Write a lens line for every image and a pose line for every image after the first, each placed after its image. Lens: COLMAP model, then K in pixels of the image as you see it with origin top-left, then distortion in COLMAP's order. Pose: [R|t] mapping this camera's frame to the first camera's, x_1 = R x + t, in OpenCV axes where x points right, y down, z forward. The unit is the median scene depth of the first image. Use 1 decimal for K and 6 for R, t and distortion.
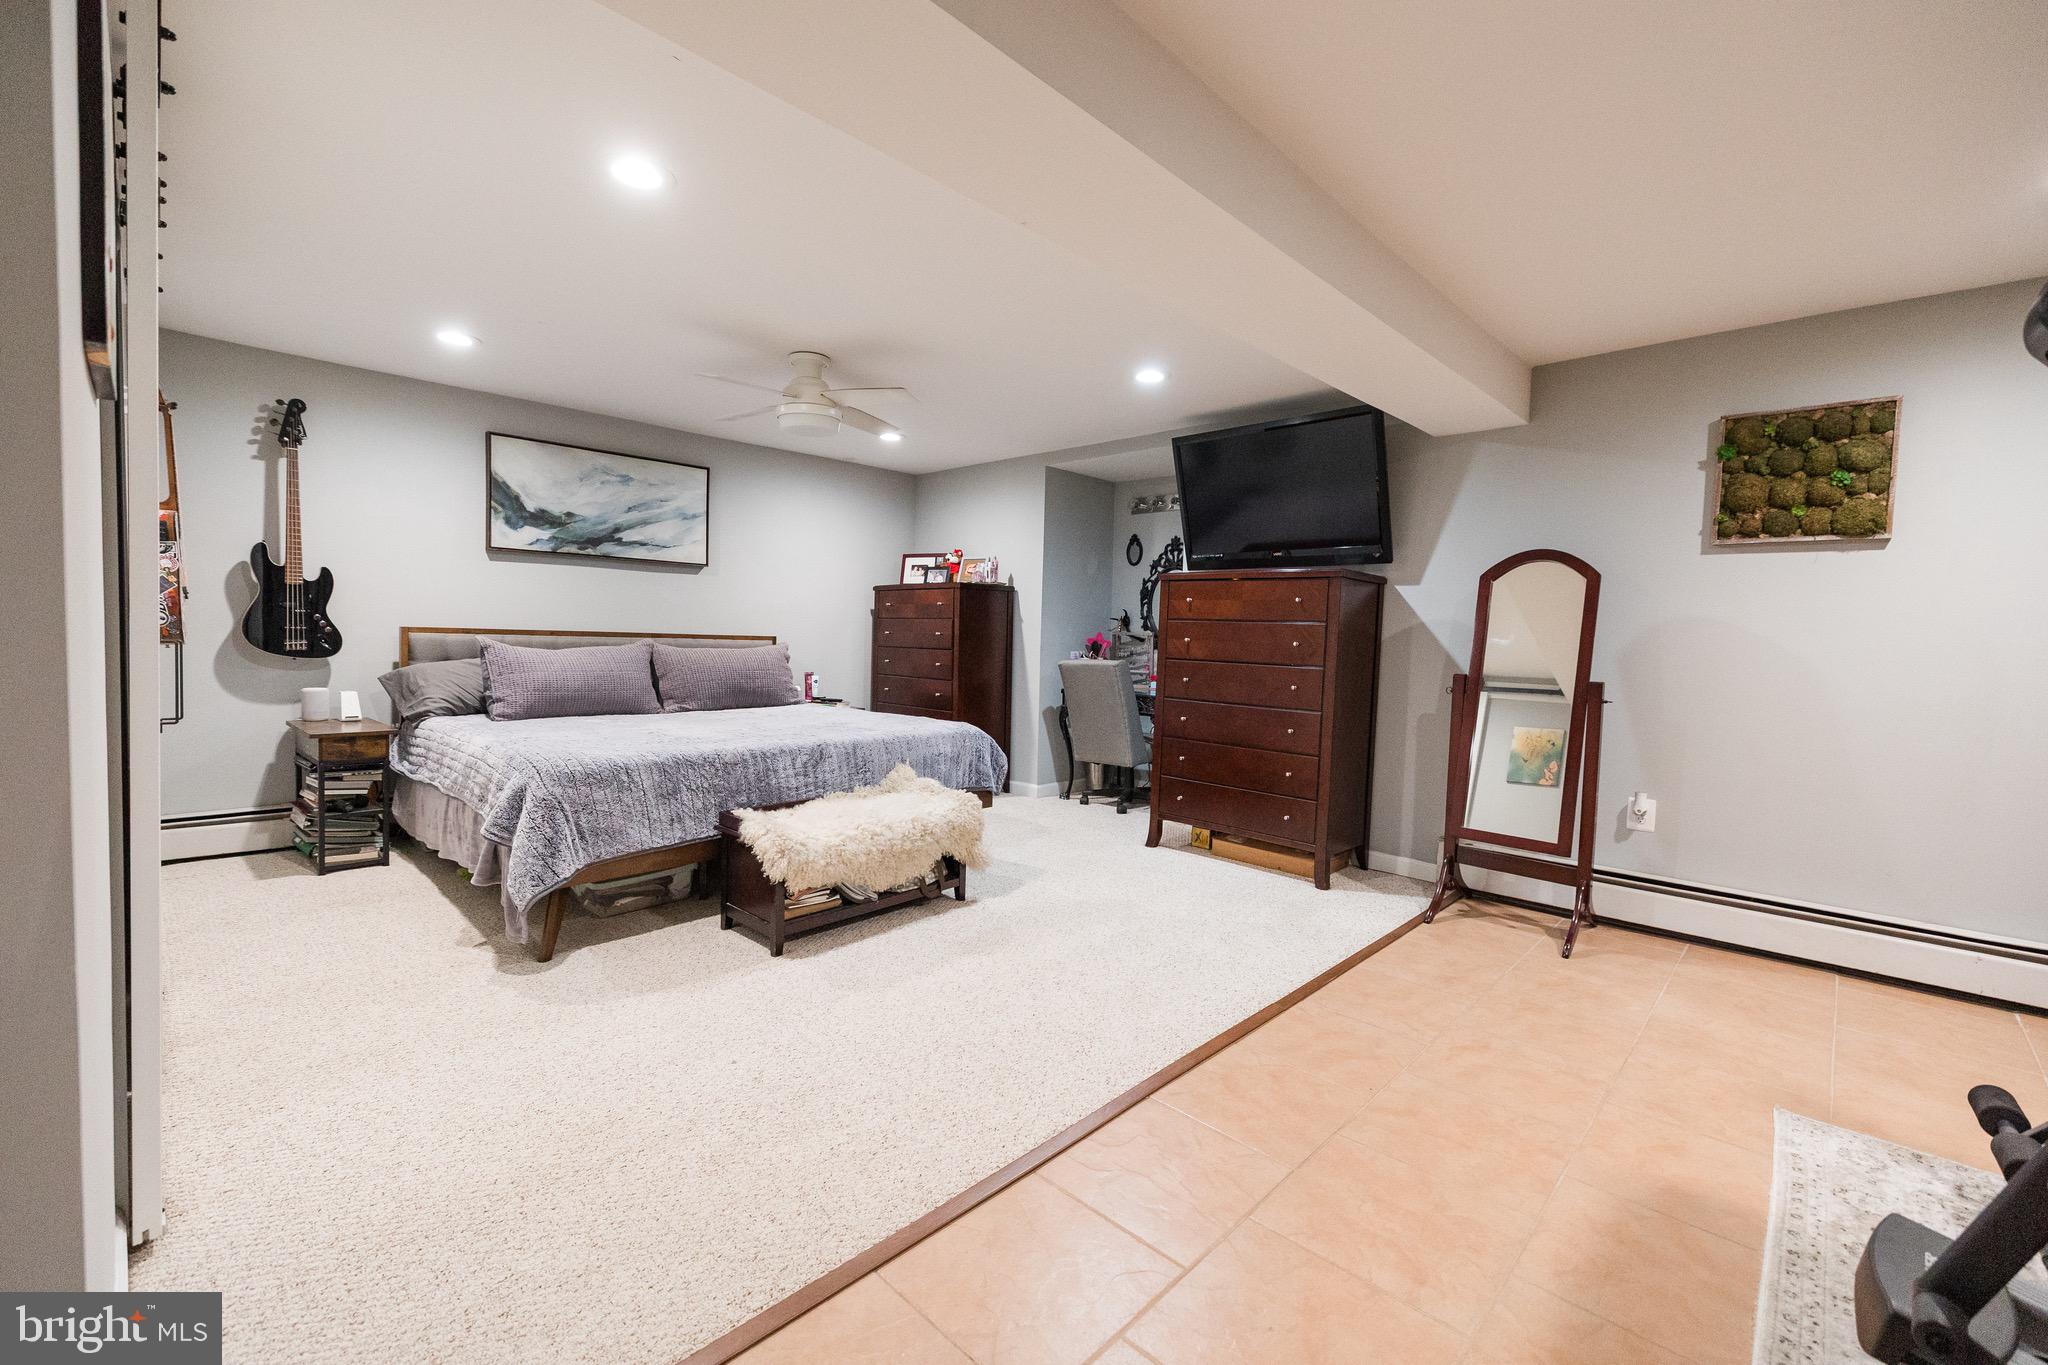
lens RADIAL K [[851.3, 0, 1027.1], [0, 851.3, 671.8], [0, 0, 1]] dist [0.000456, -0.000193]
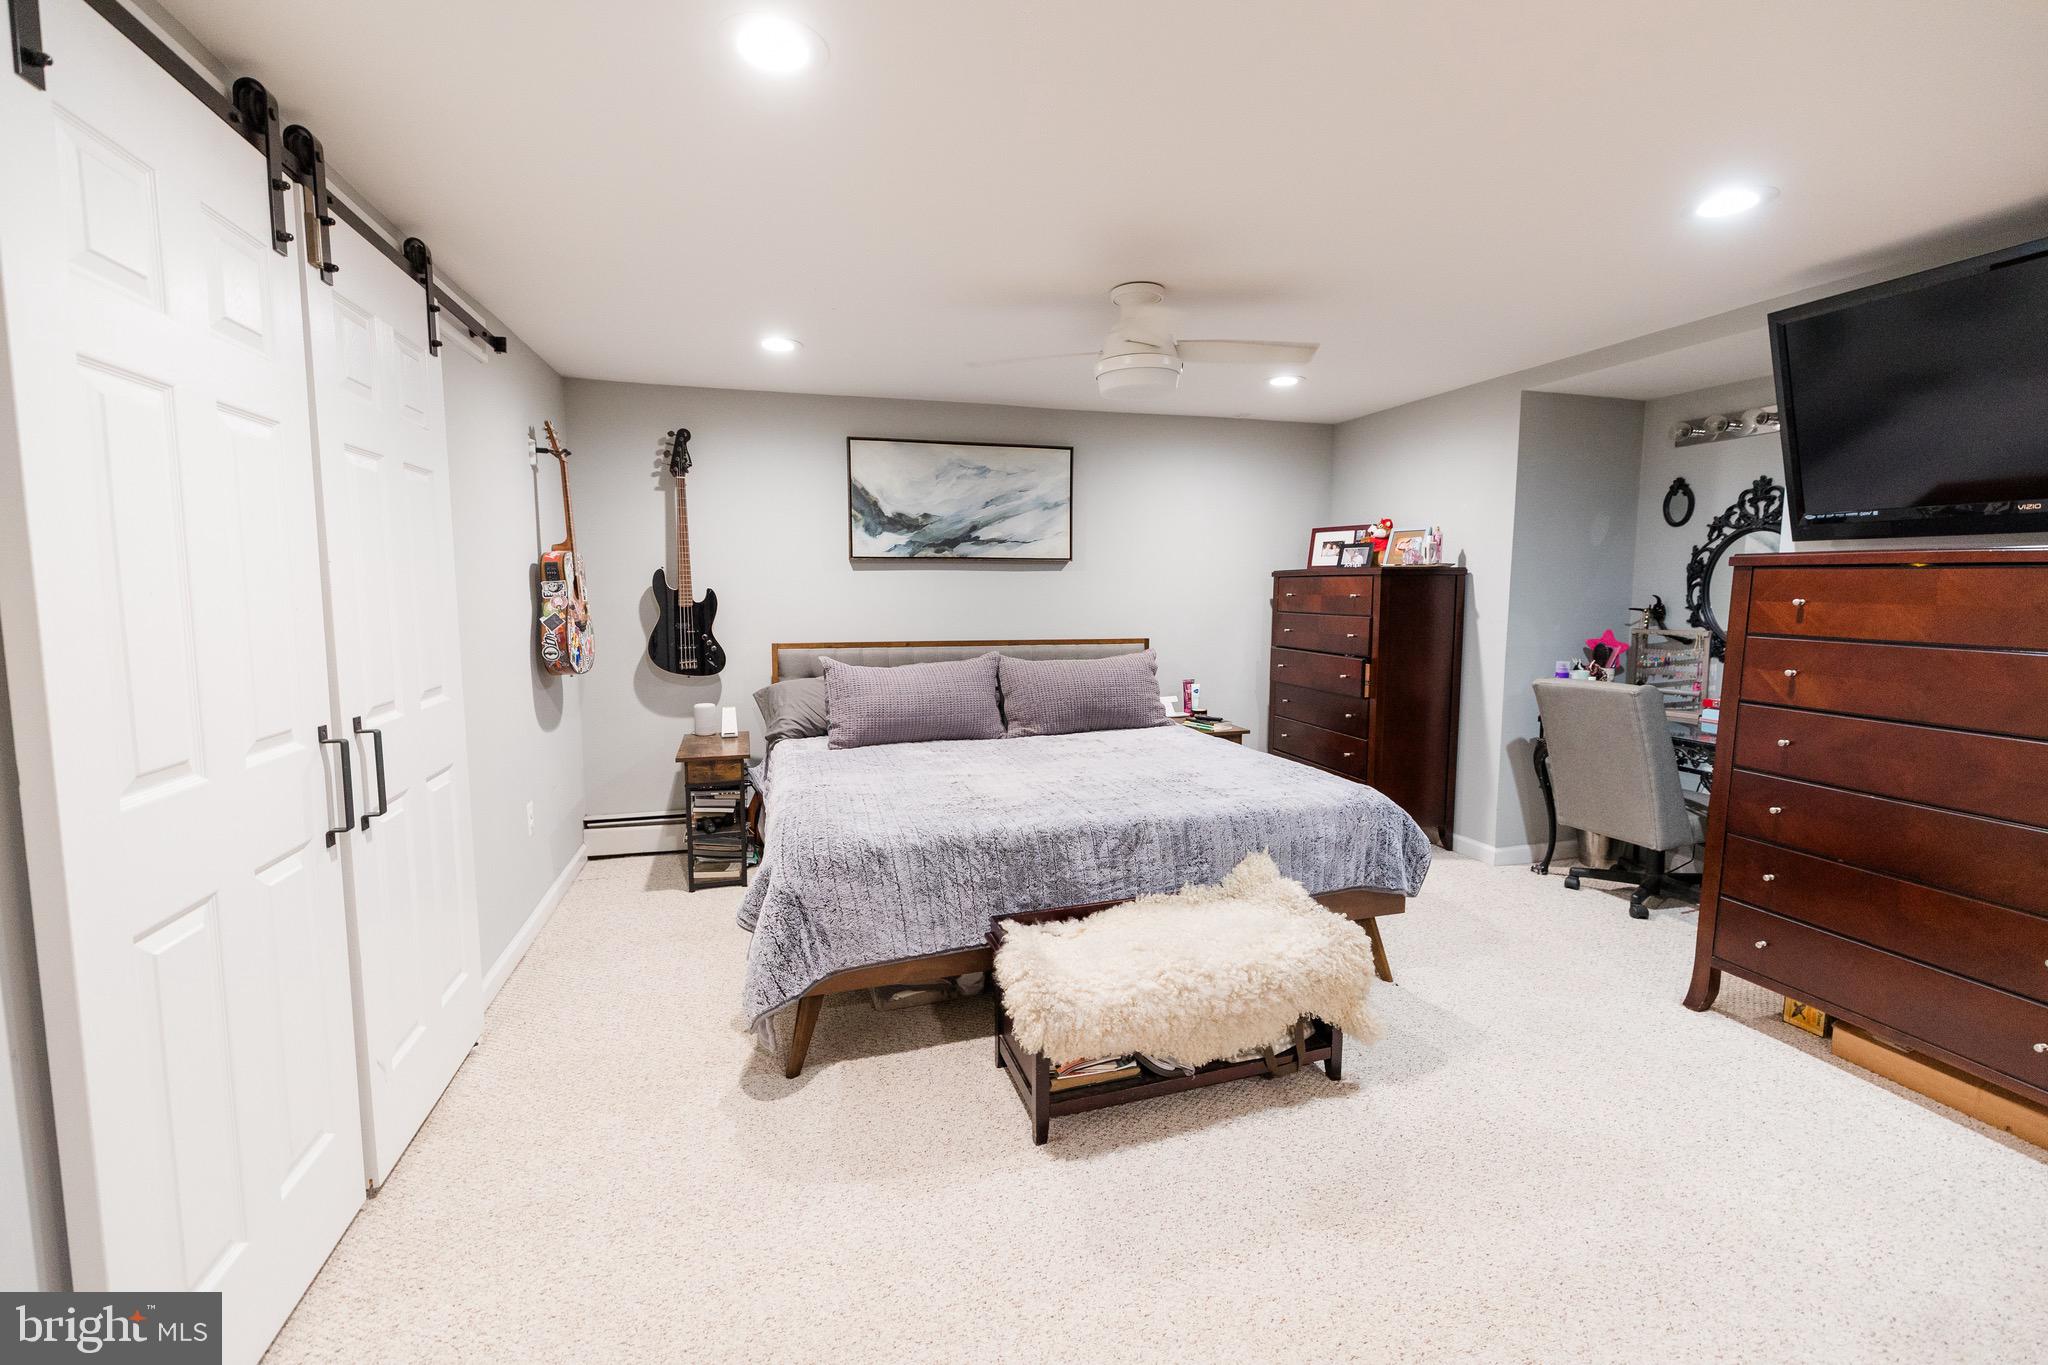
lens RADIAL K [[851.3, 0, 1027.1], [0, 851.3, 671.8], [0, 0, 1]] dist [0.000456, -0.000193]
pose [[0.867190, 0.024860, -0.497357, 0.029790], [0.001183, 0.998647, 0.051981, -0.067047], [0.497976, -0.045665, 0.865987, 0.256331]]
